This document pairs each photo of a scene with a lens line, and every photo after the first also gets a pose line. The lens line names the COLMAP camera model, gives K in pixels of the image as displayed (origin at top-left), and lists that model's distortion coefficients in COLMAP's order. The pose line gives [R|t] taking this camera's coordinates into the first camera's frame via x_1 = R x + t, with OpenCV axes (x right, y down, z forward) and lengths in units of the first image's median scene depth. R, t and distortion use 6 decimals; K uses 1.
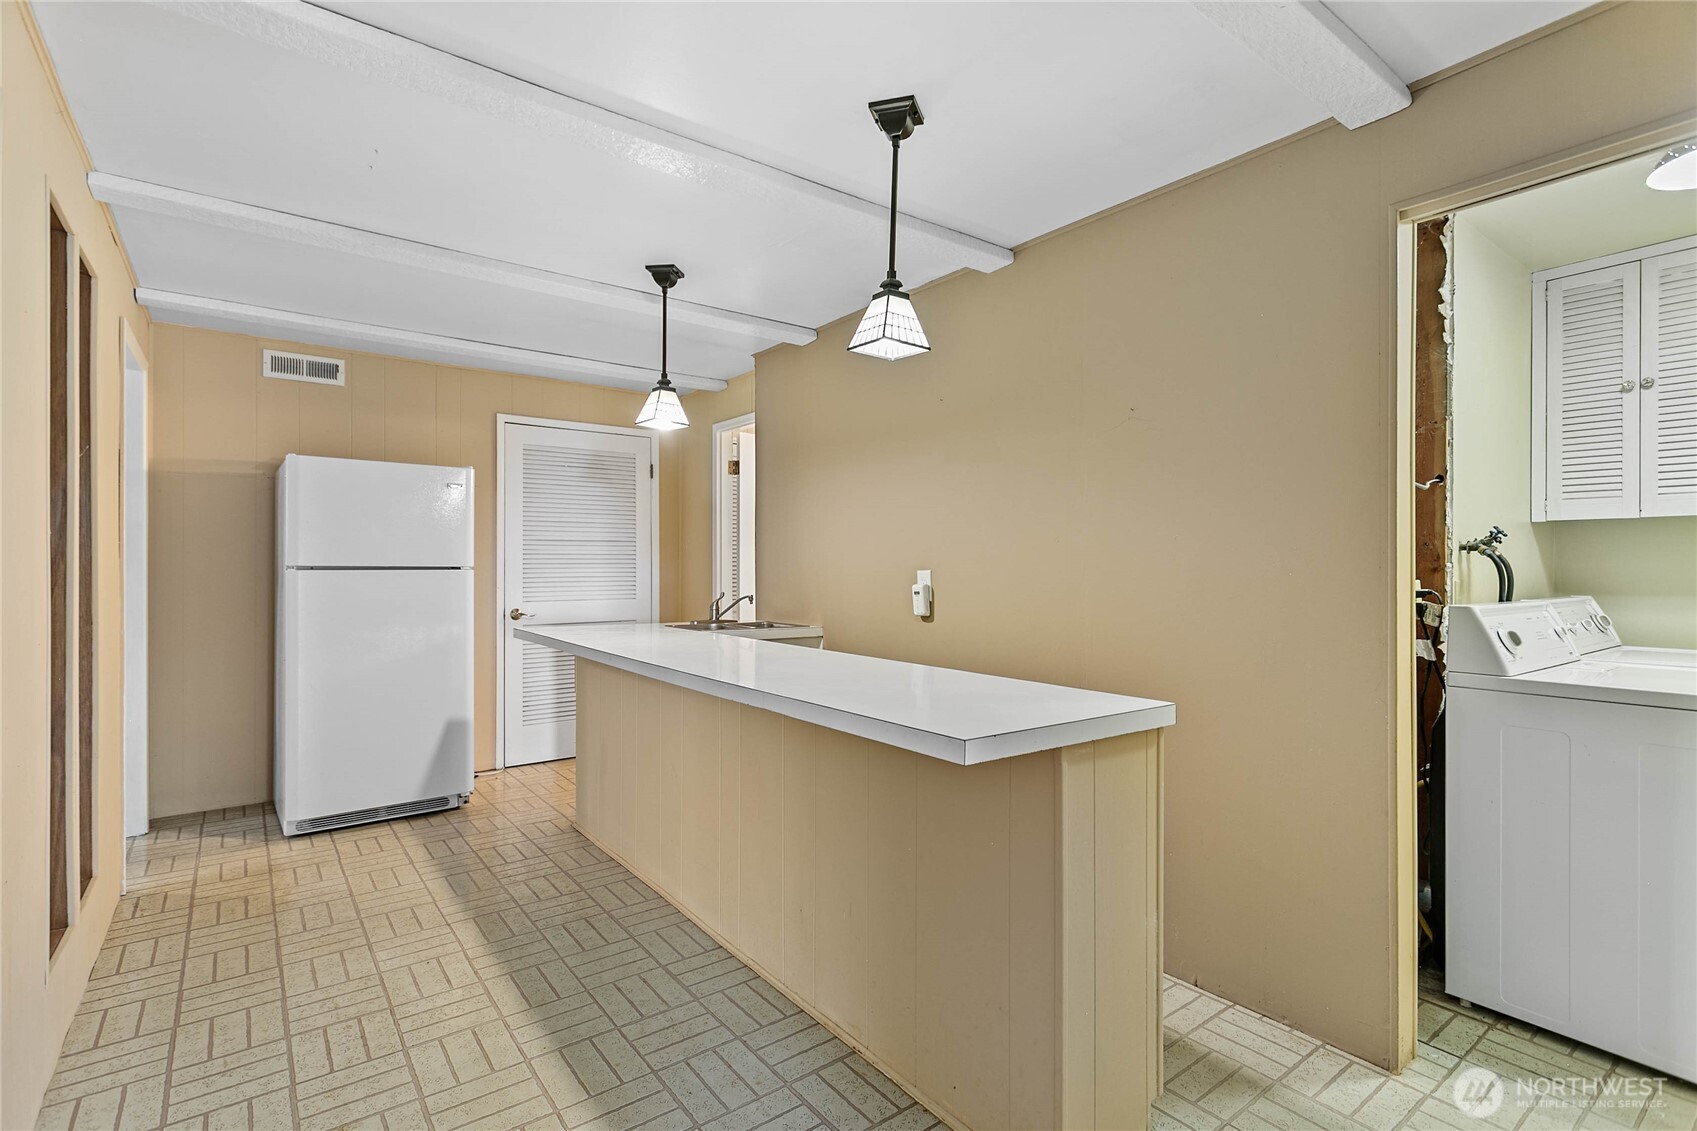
lens RADIAL K [[800.4, 0, 848.6], [0, 800.4, 561.3], [0, 0, 1]] dist [0.002449, 0.001193]
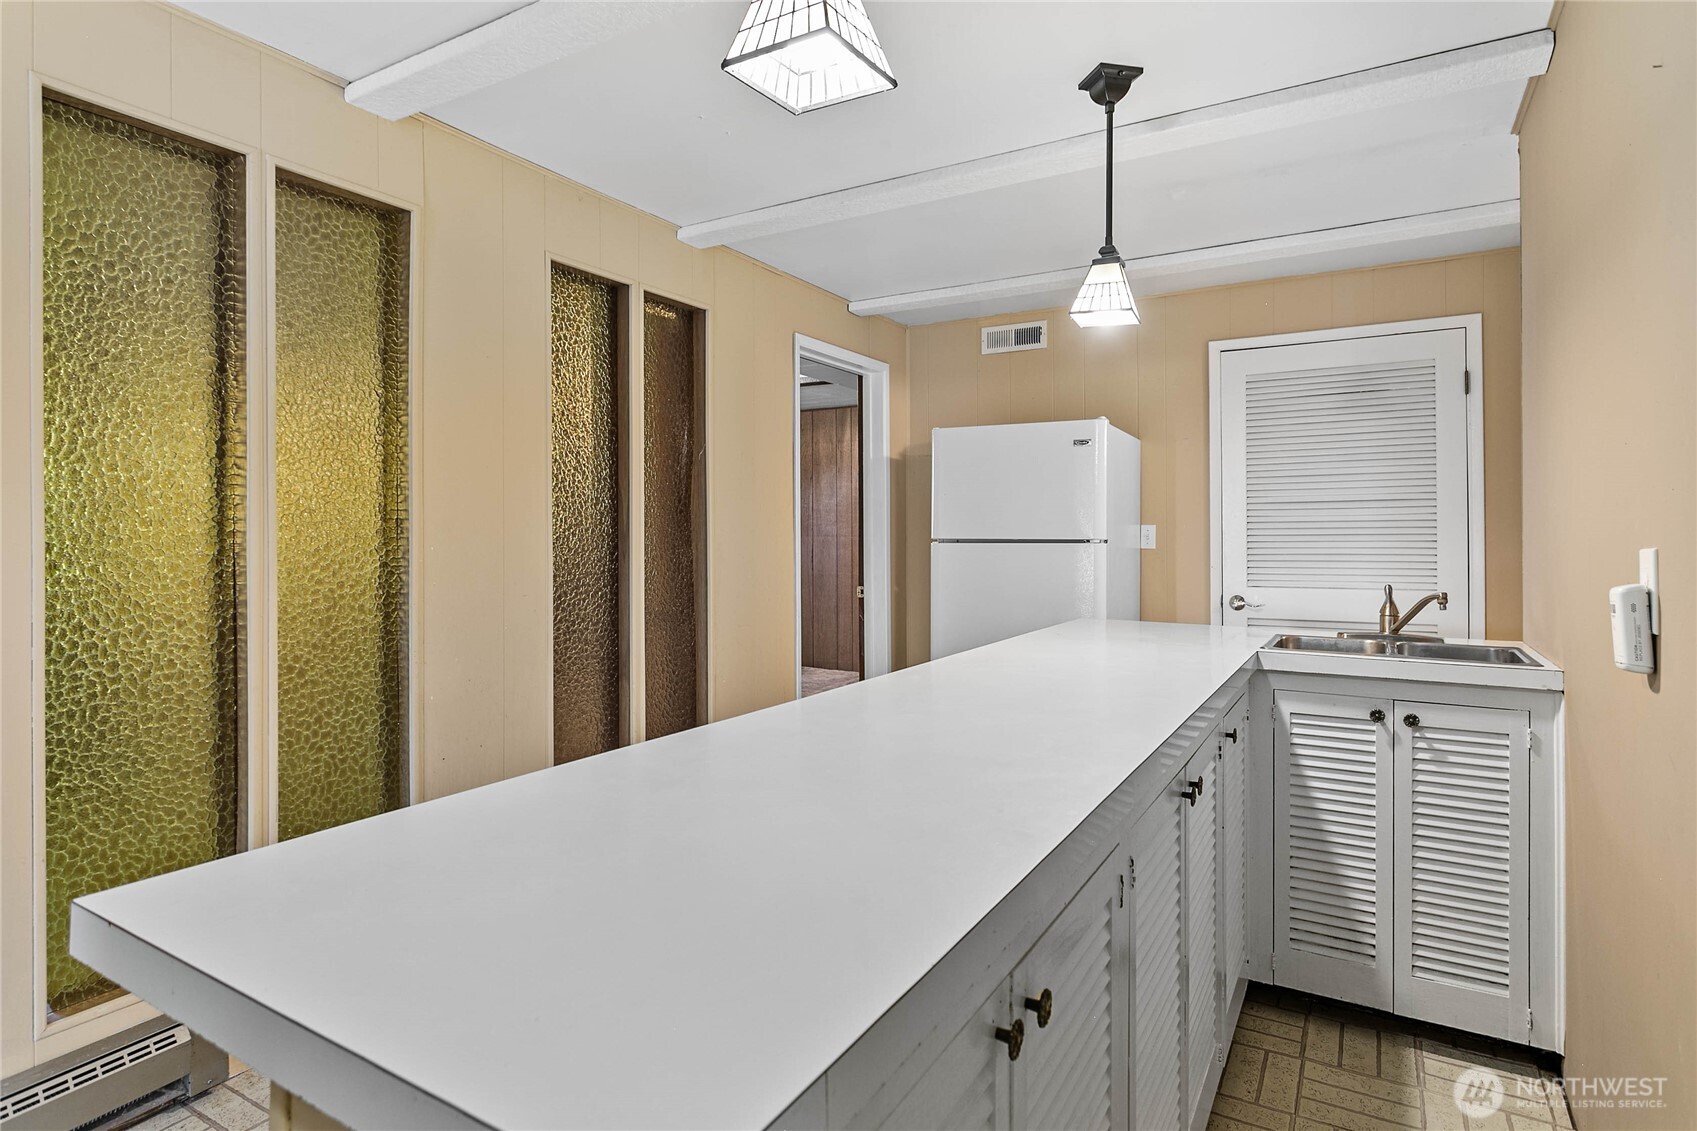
lens RADIAL K [[910.8, 0, 851.9], [0, 910.8, 544.5], [0, 0, 1]] dist [0.040434, 0.000245]
pose [[0.385834, 0.002918, -0.922564, 0.283067], [0.005222, 0.999972, 0.005346, 0.005200], [0.922553, -0.006880, 0.385808, 0.389289]]
